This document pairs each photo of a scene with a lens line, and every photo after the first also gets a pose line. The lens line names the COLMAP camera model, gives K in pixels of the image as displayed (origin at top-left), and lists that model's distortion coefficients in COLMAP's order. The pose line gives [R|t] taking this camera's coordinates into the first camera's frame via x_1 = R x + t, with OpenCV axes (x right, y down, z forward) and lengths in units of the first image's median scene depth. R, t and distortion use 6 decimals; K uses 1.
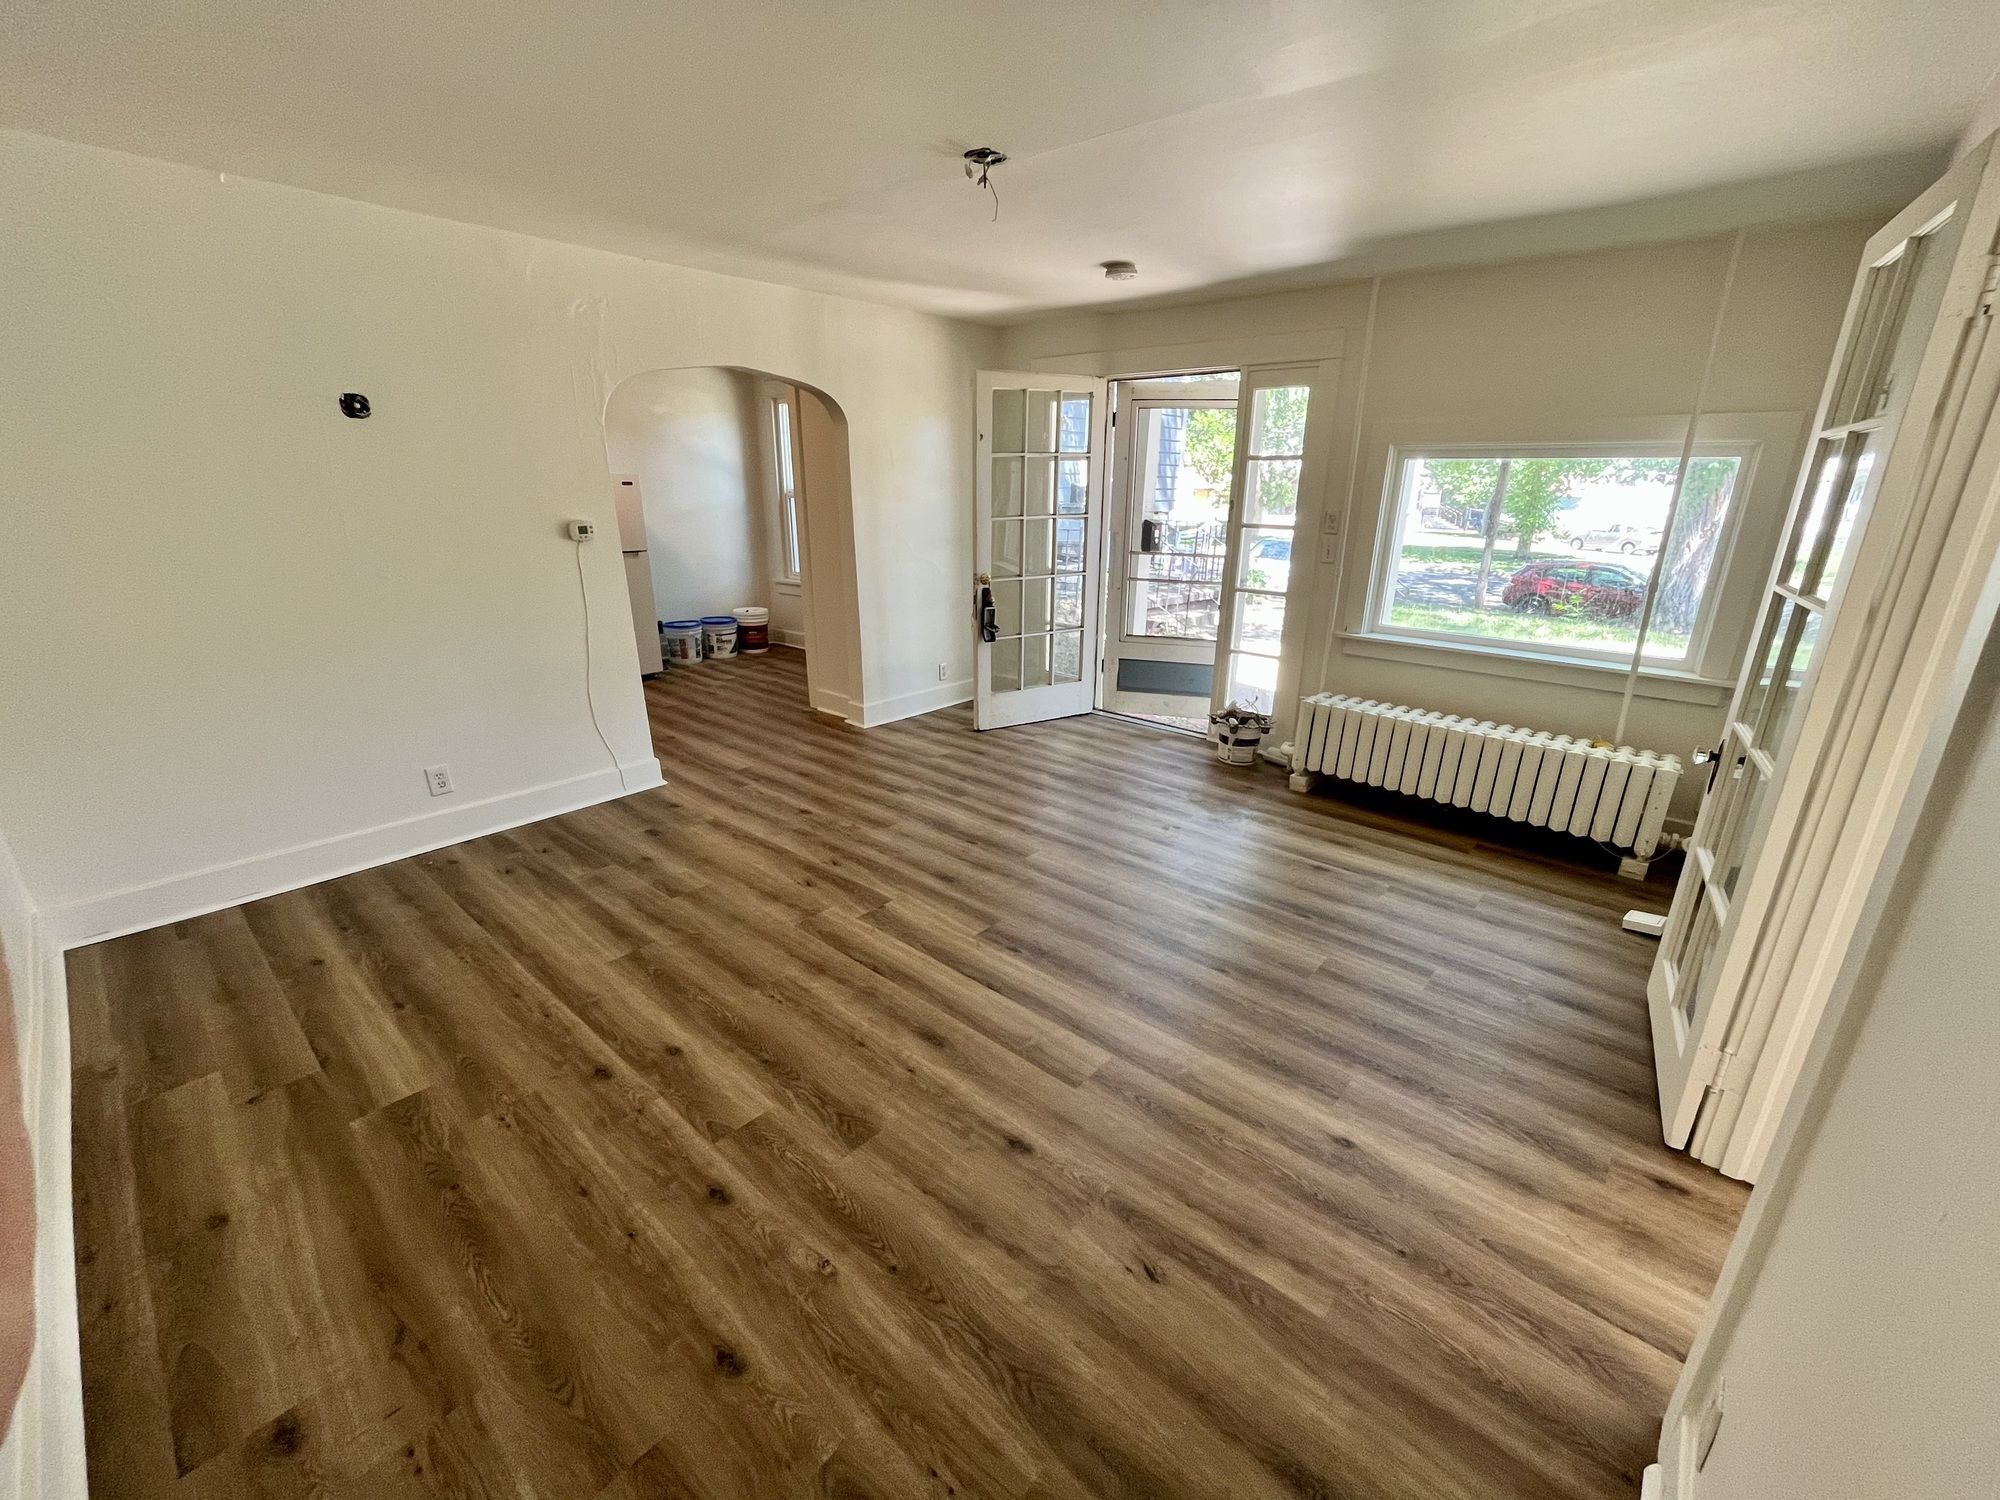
lens RADIAL K [[814.8, 0, 1005.9], [0, 814.8, 754.3], [0, 0, 1]] dist [-0.004142, 0.000552]
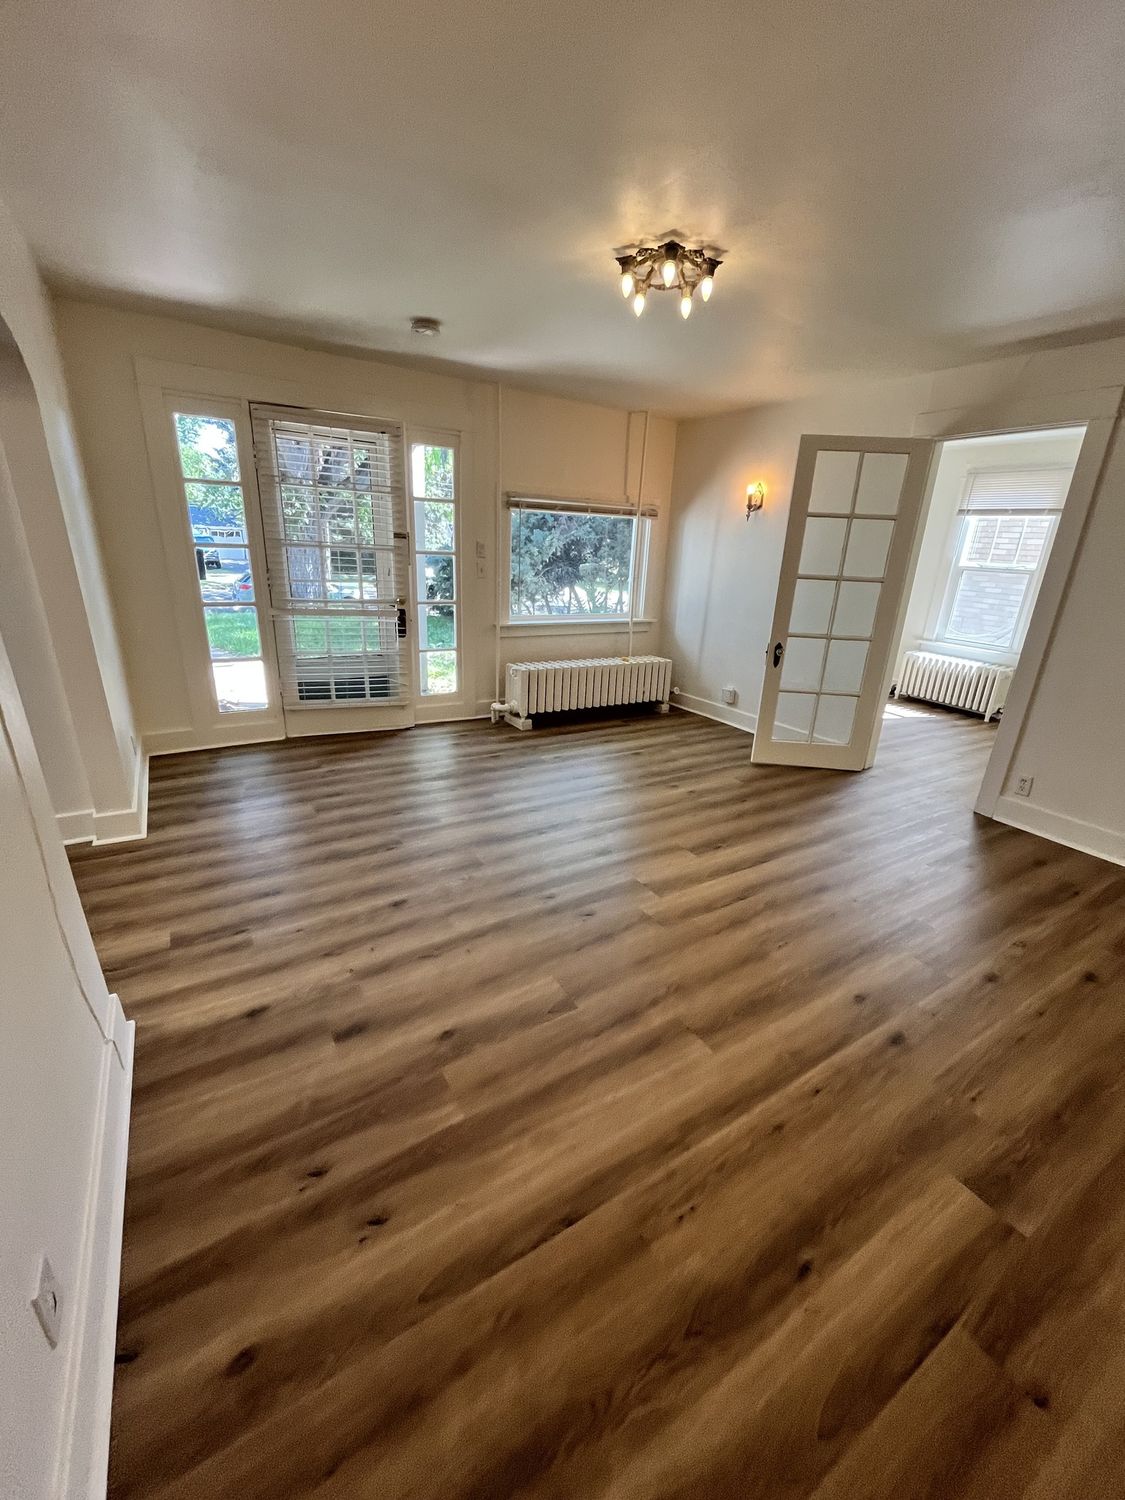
lens RADIAL K [[611.1, 0, 563.7], [0, 611.1, 755.8], [0, 0, 1]] dist [-0.004142, 0.000552]
pose [[0.297289, -0.318183, 0.900210, -0.823506], [0.263225, 0.933613, 0.243061, -0.209065], [-0.917786, 0.164699, 0.361307, 0.668675]]
